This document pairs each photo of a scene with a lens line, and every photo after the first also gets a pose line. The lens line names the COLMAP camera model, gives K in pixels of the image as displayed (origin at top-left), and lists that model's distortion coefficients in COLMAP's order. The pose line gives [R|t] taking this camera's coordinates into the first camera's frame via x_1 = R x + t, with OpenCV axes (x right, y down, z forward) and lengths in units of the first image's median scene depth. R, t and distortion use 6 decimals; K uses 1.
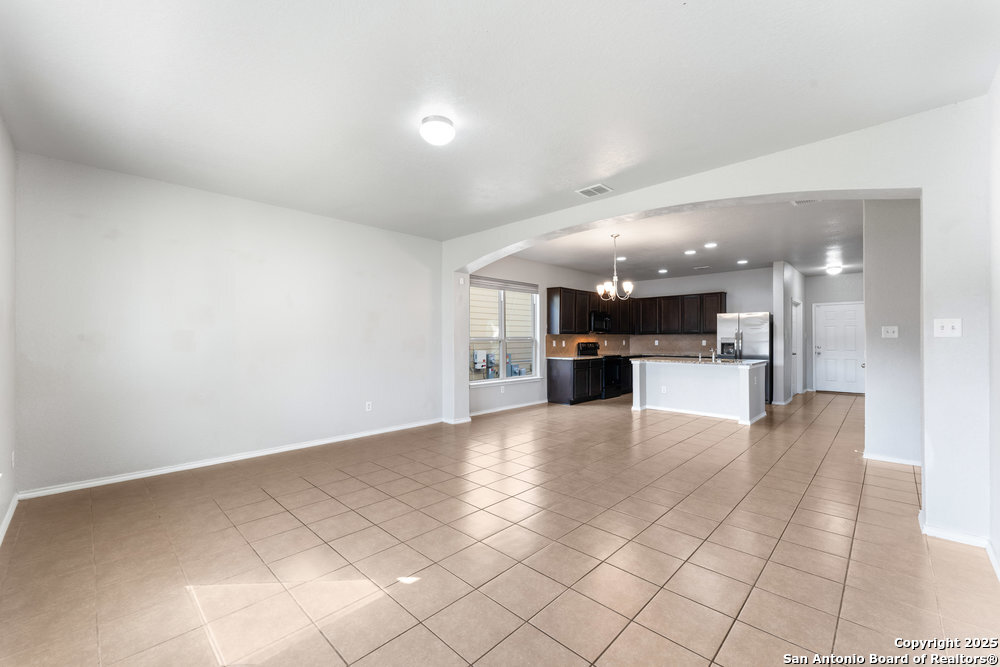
lens RADIAL K [[401.2, 0, 498.7], [0, 401.2, 336.6], [0, 0, 1]] dist [-0.000975, -0.000007]
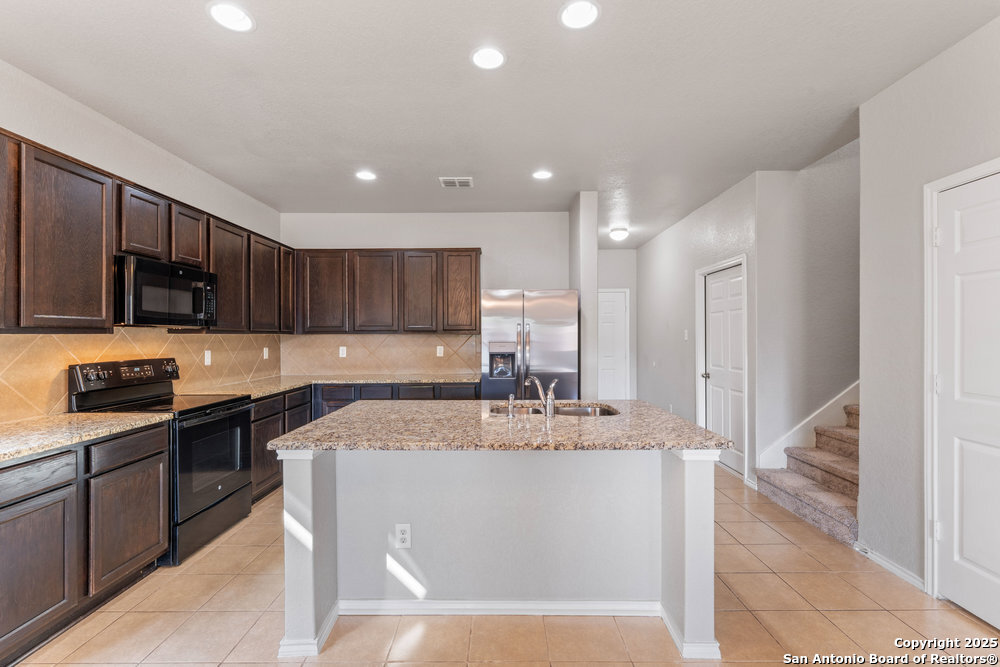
lens RADIAL K [[435.7, 0, 500.0], [0, 435.7, 333.5], [0, 0, 1]] dist [-0.010000, 0.000192]
pose [[0.717603, 0.000678, 0.696452, 0.218146], [0.001070, 0.999997, -0.002076, -0.005773], [-0.696451, 0.002235, 0.717600, 0.640190]]
